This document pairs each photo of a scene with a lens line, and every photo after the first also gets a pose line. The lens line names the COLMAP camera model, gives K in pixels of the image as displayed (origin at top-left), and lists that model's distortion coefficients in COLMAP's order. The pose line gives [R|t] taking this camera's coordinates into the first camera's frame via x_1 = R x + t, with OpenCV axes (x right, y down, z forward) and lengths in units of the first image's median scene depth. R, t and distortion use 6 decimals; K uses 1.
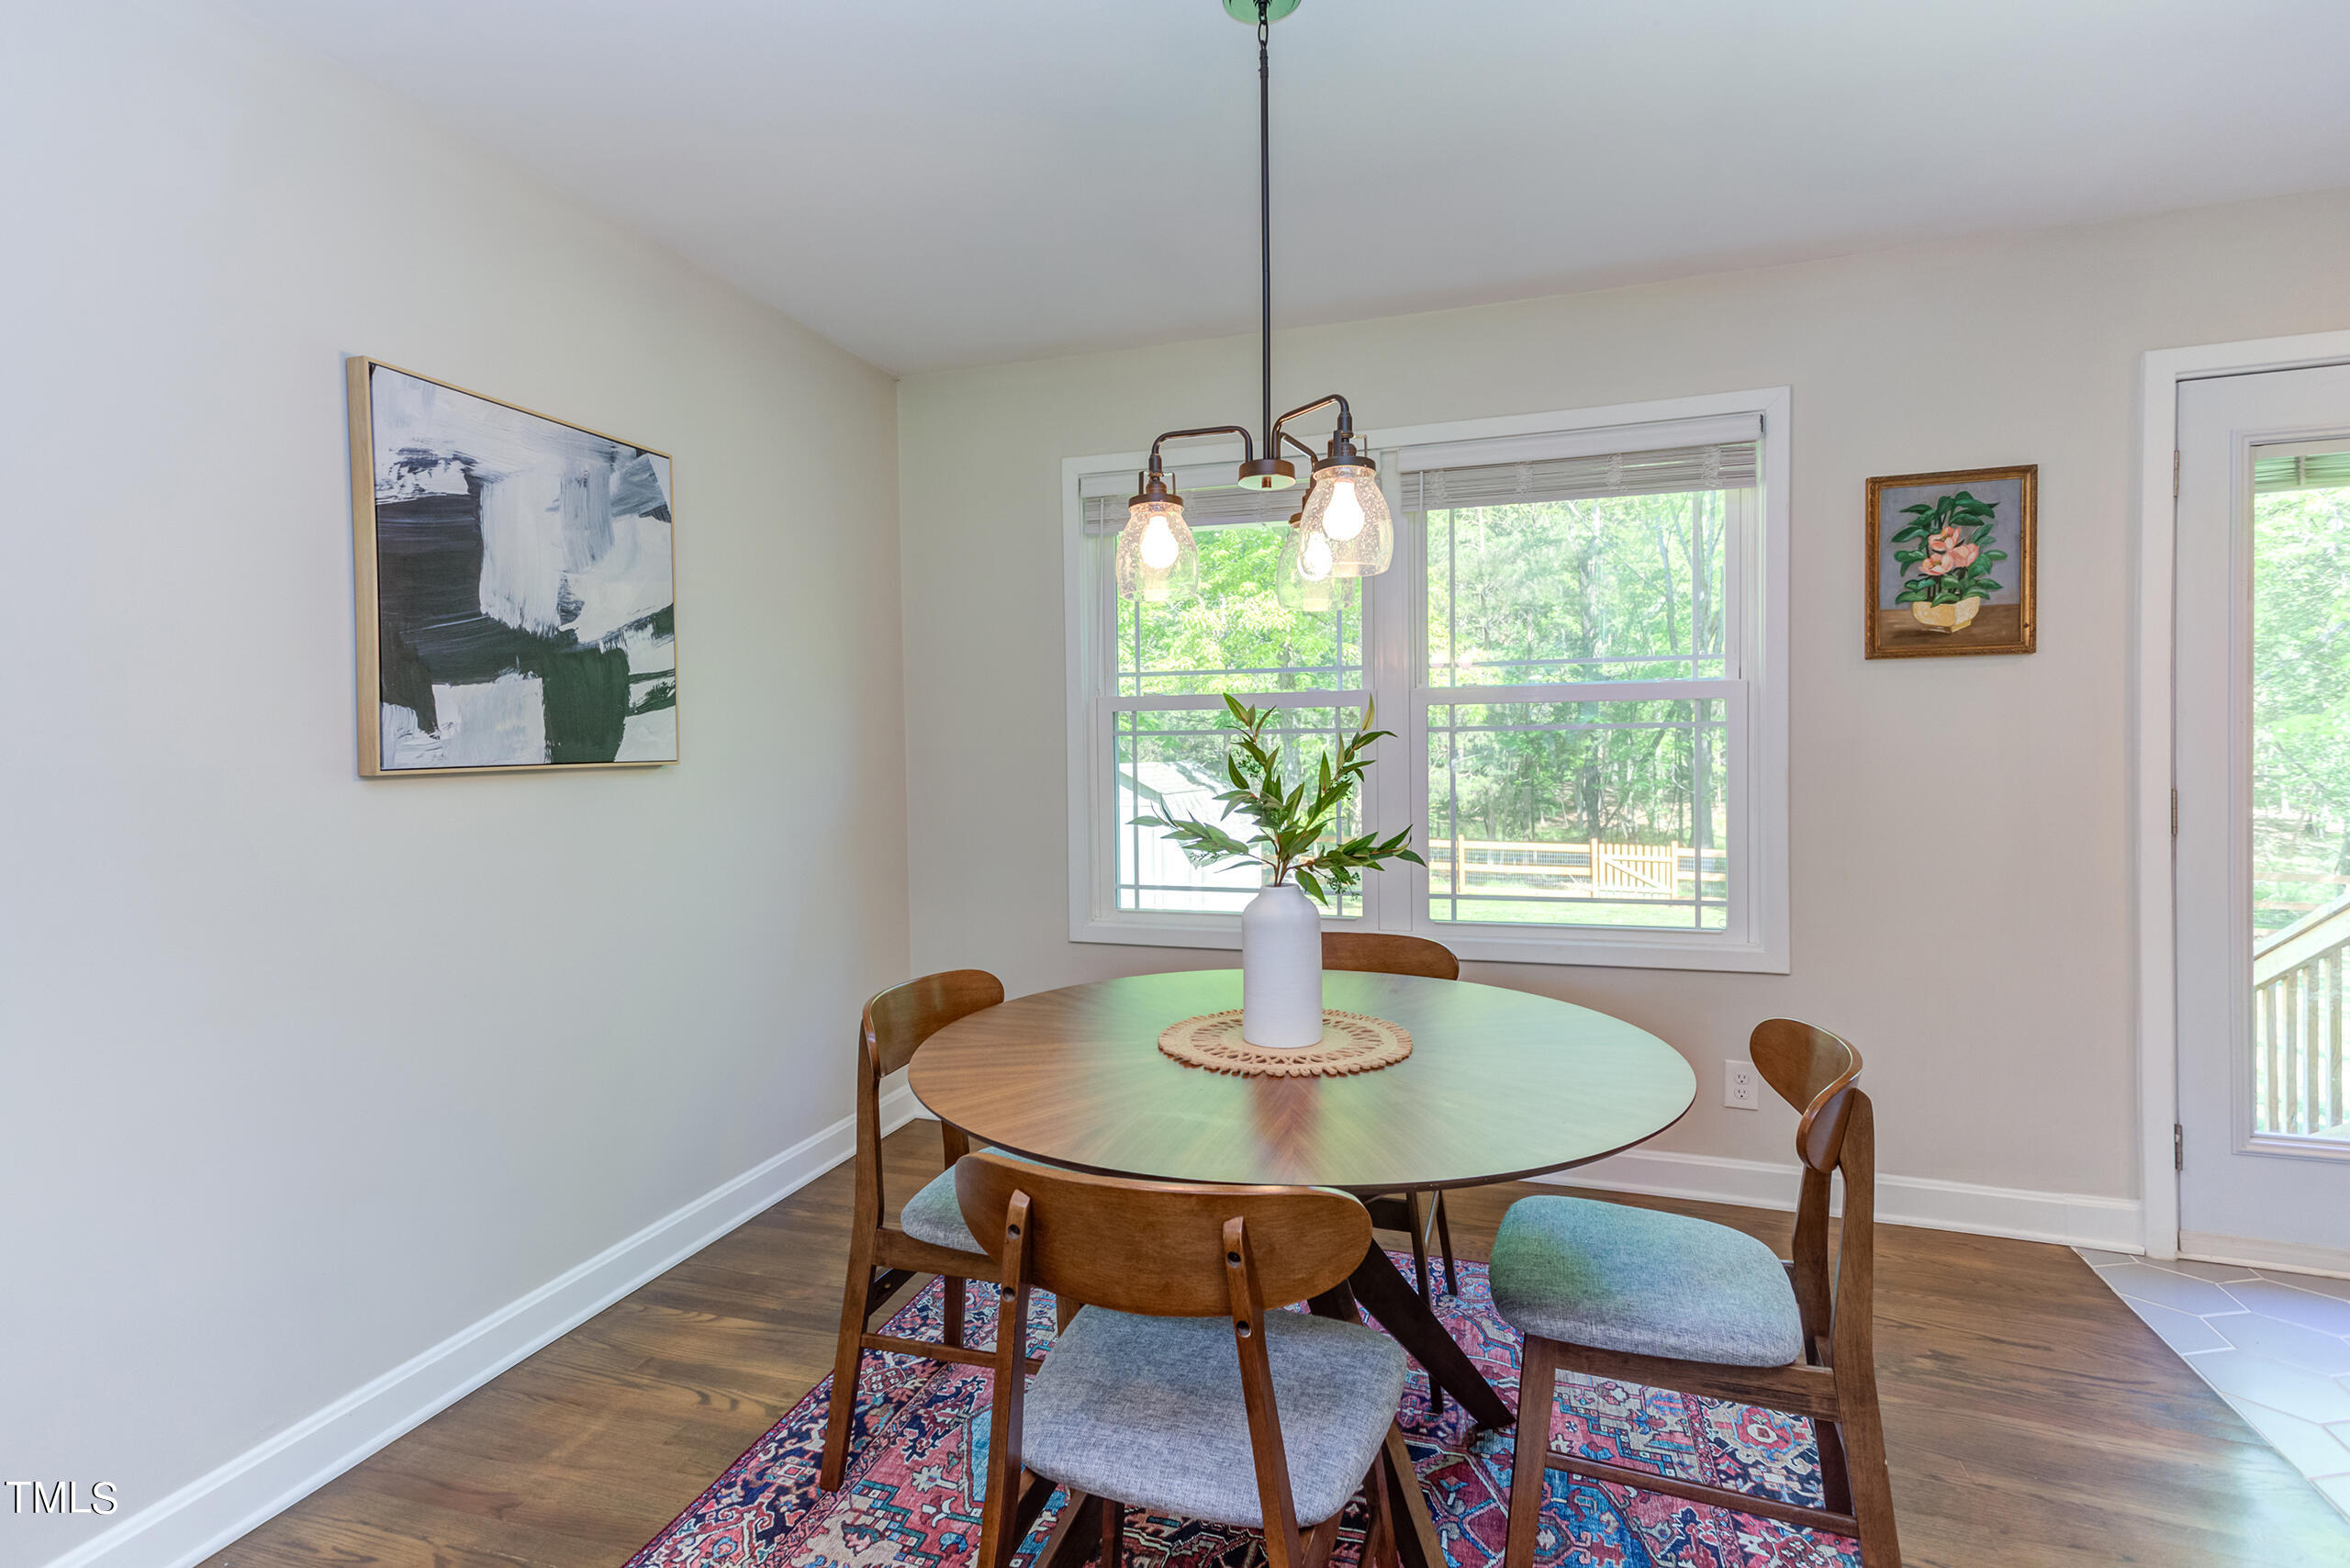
lens RADIAL K [[1130.9, 0, 1163.9], [0, 1130.9, 765.7], [0, 0, 1]] dist [0.013109, 0.002305]
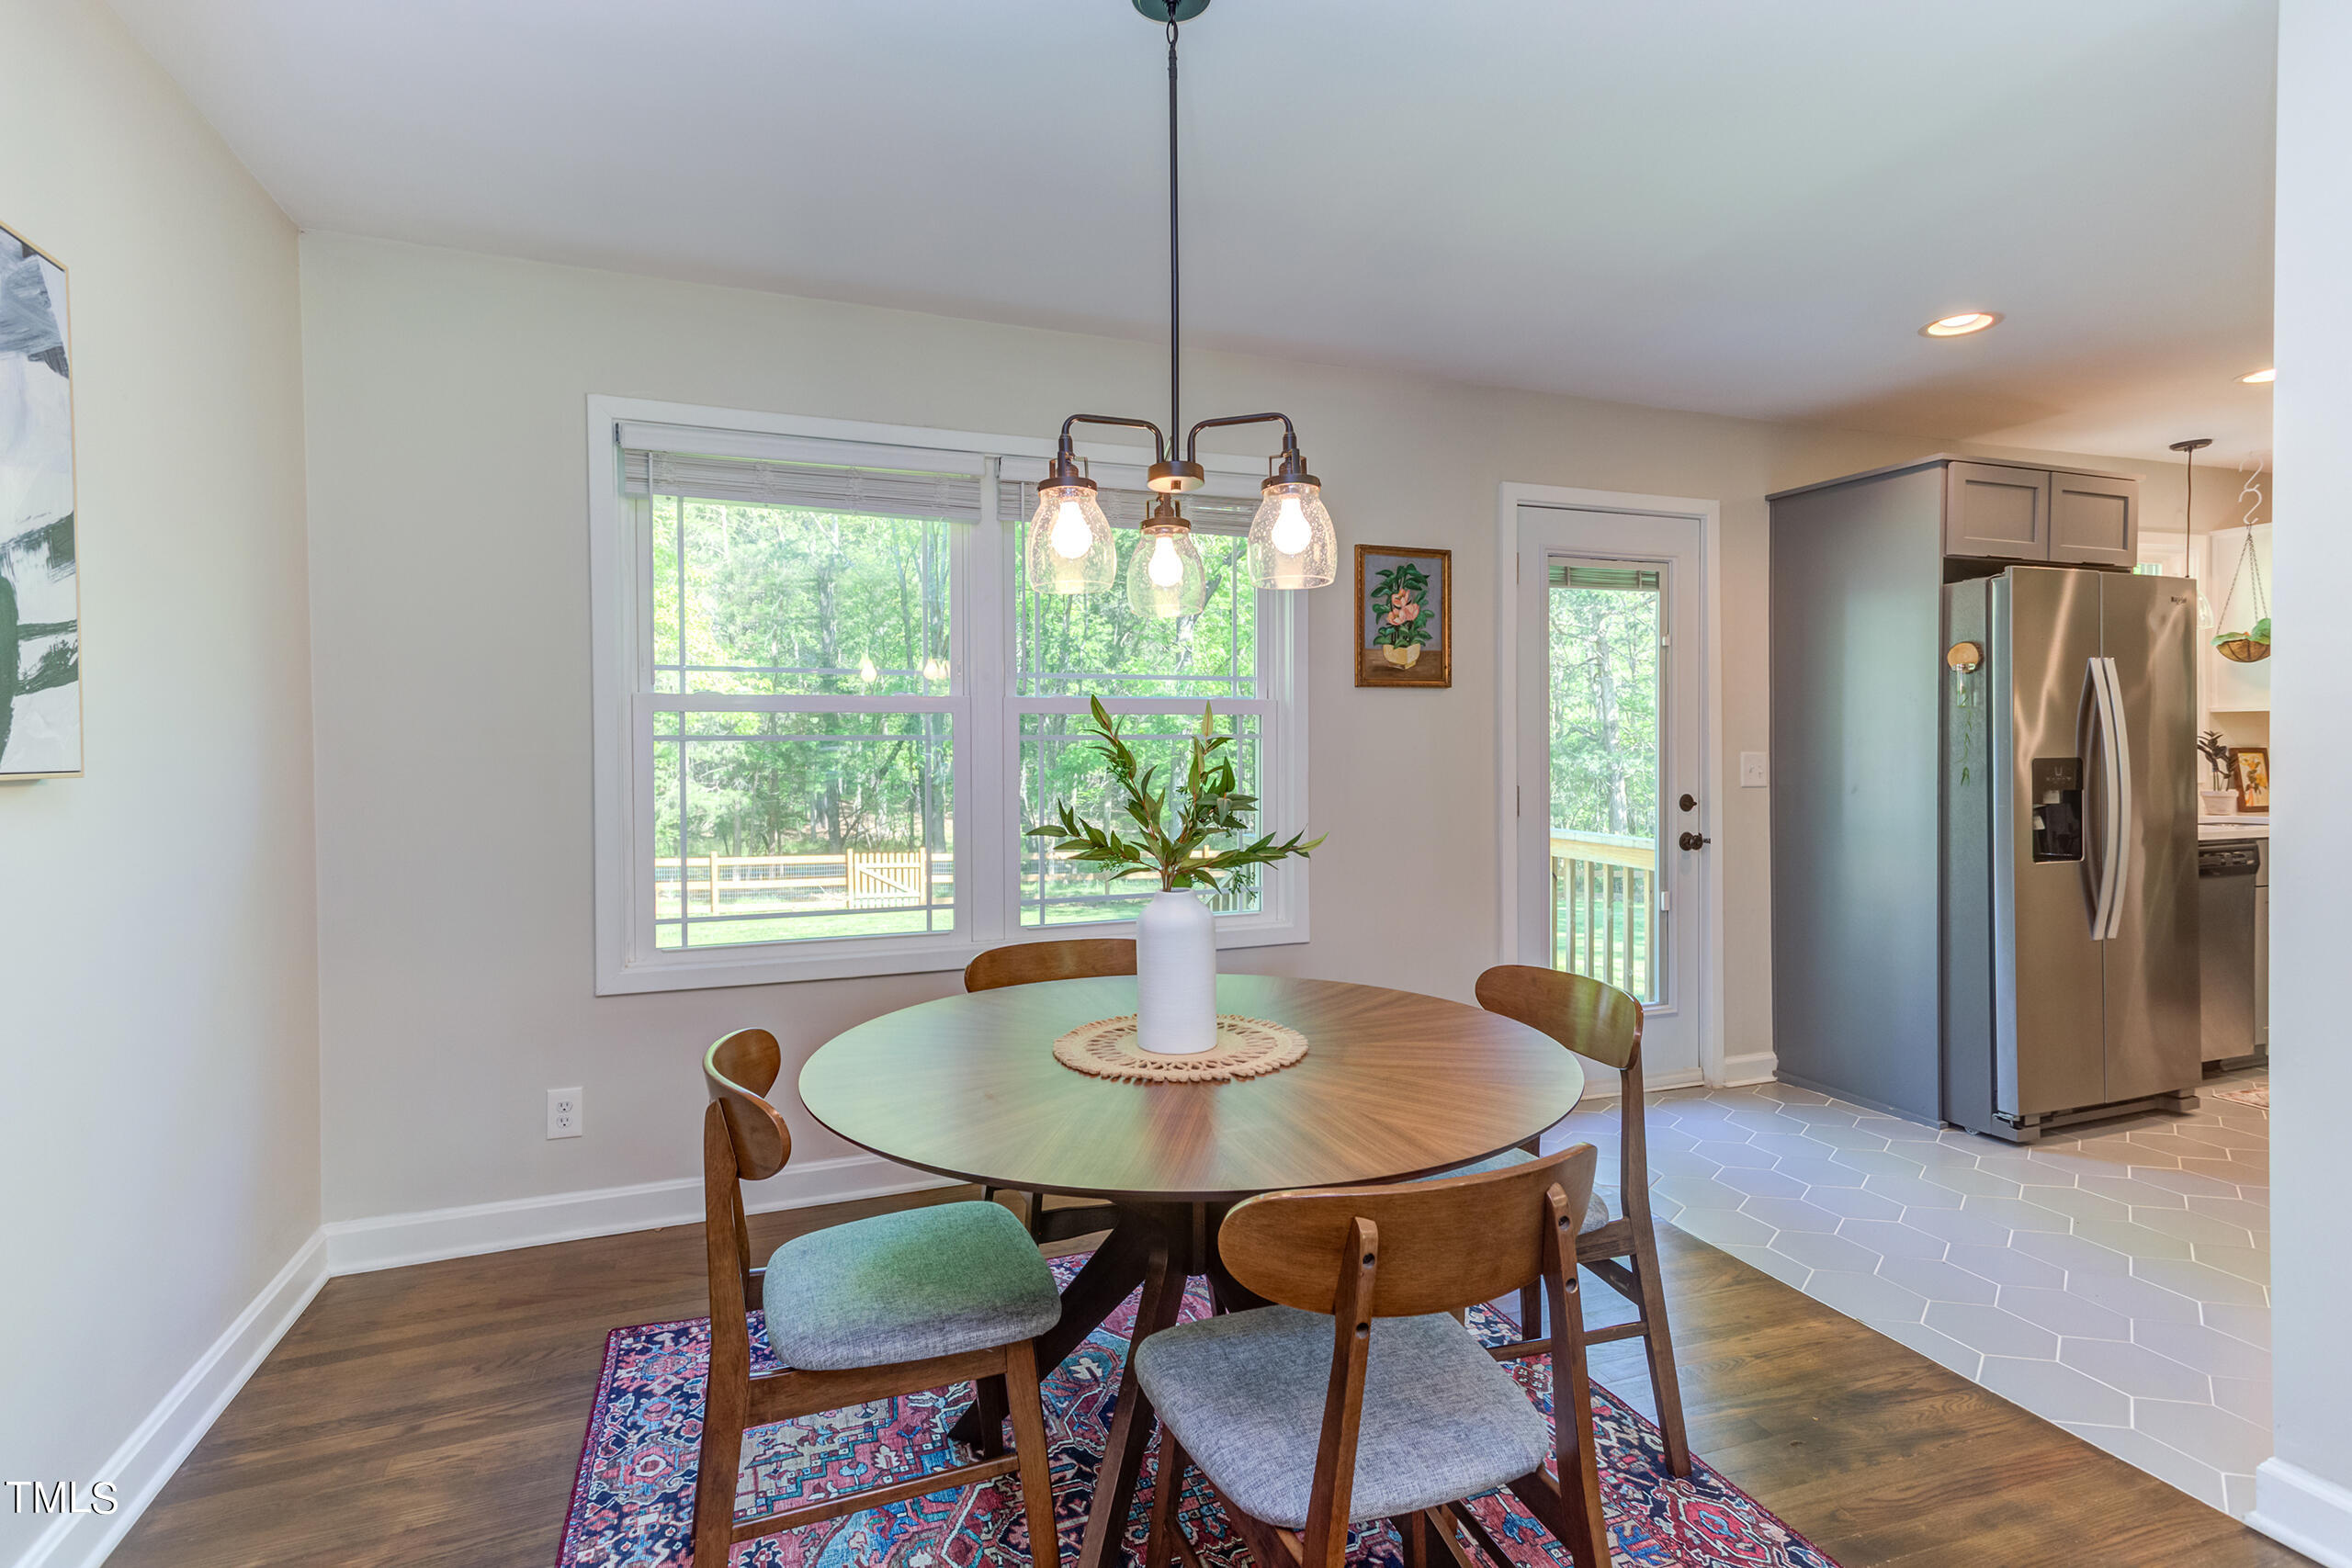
lens RADIAL K [[1131.7, 0, 1174.9], [0, 1131.7, 767.2], [0, 0, 1]] dist [0.013109, 0.002305]
pose [[0.781376, -0.002708, 0.624055, -0.336719], [0.009113, 0.999933, -0.007070, 0.003052], [-0.623994, 0.011211, 0.781349, 0.144616]]
